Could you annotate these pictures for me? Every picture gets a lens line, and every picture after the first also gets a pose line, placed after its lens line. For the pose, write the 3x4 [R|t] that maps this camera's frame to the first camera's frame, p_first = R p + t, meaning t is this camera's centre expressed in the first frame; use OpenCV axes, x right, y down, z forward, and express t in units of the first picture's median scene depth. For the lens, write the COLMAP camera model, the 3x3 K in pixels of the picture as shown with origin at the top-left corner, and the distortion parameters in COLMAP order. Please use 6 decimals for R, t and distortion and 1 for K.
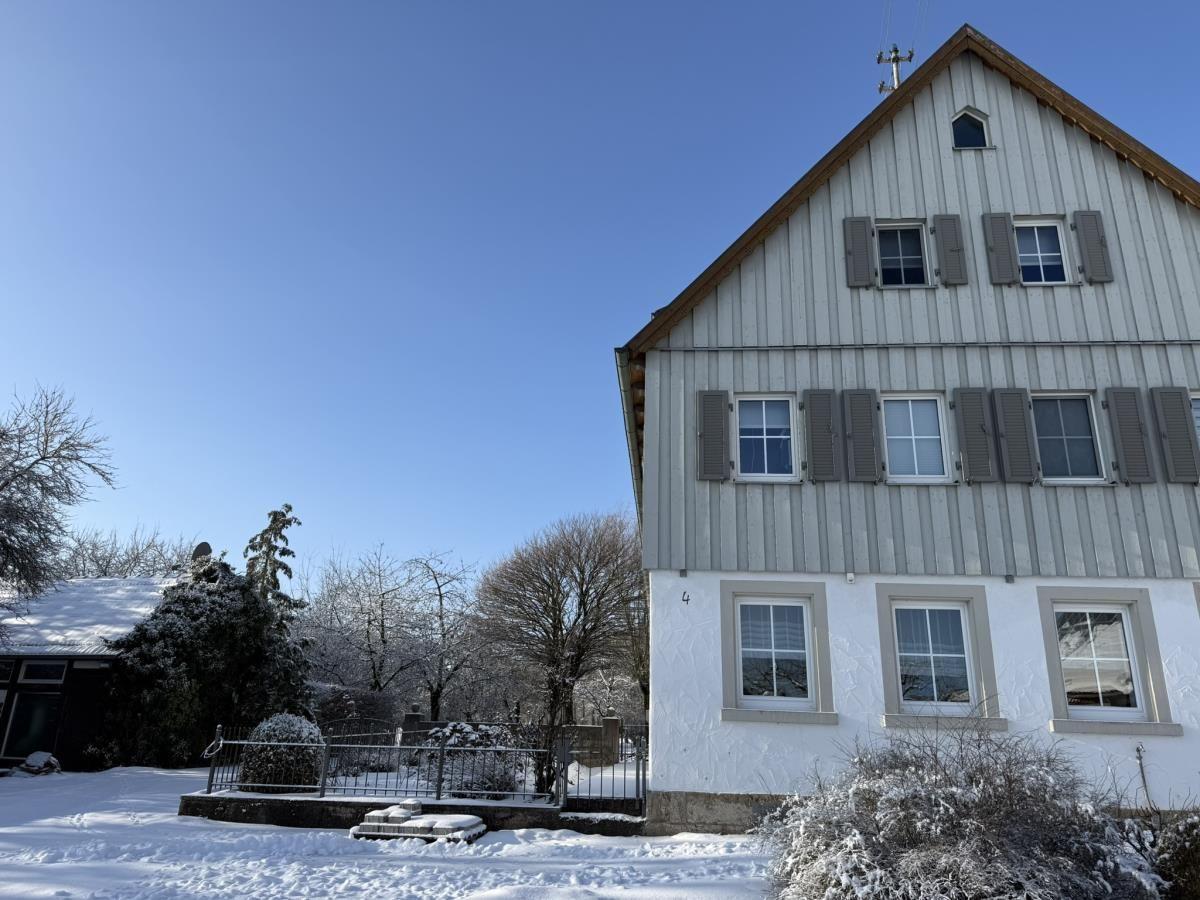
lens RADIAL K [[821.6, 0, 562.6], [0, 821.6, 456.7], [0, 0, 1]] dist [0.087072, -0.092441]
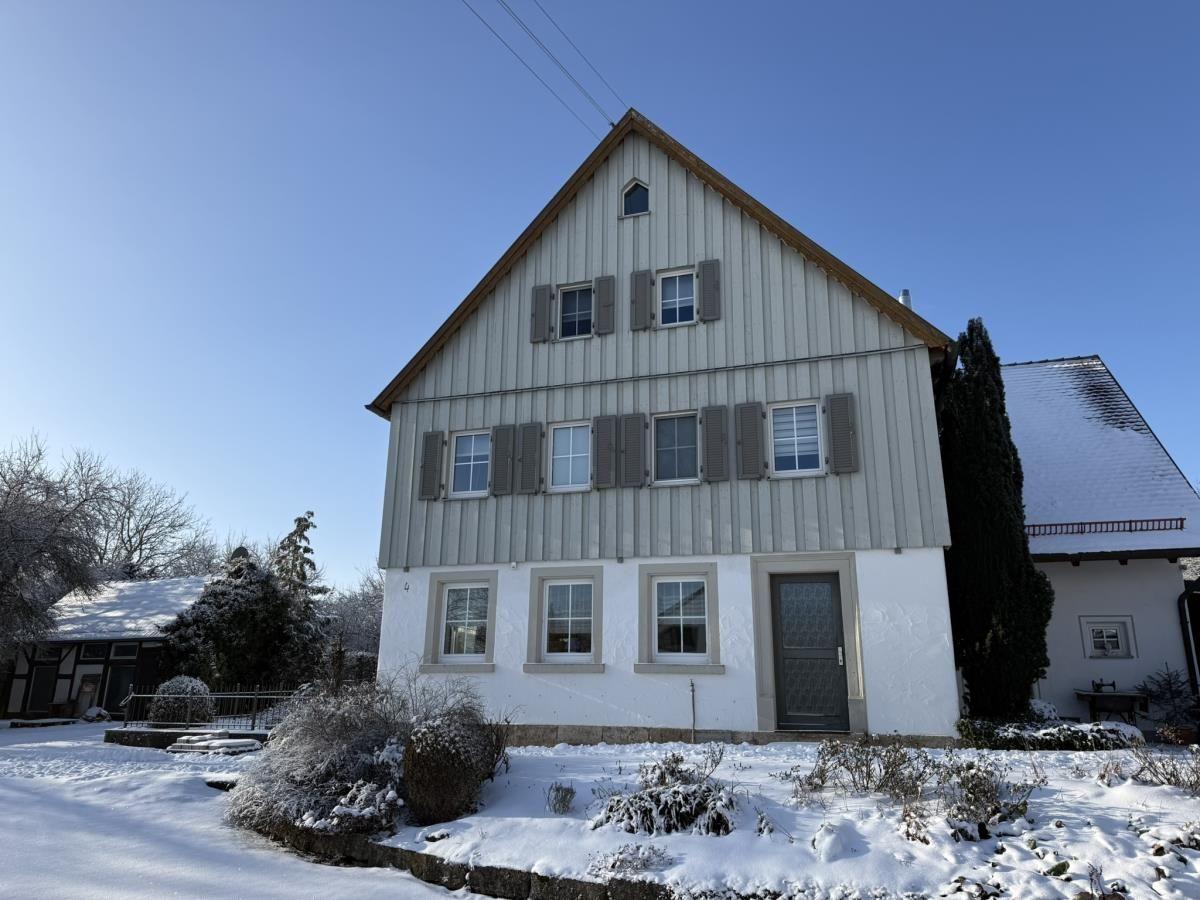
lens RADIAL K [[821.6, 0, 566.5], [0, 821.6, 459.1], [0, 0, 1]] dist [0.087072, -0.092441]
pose [[0.972906, -0.079558, -0.217080, 0.675366], [0.089096, 0.995426, 0.034494, -0.061671], [0.213343, -0.052900, 0.975544, -0.267511]]
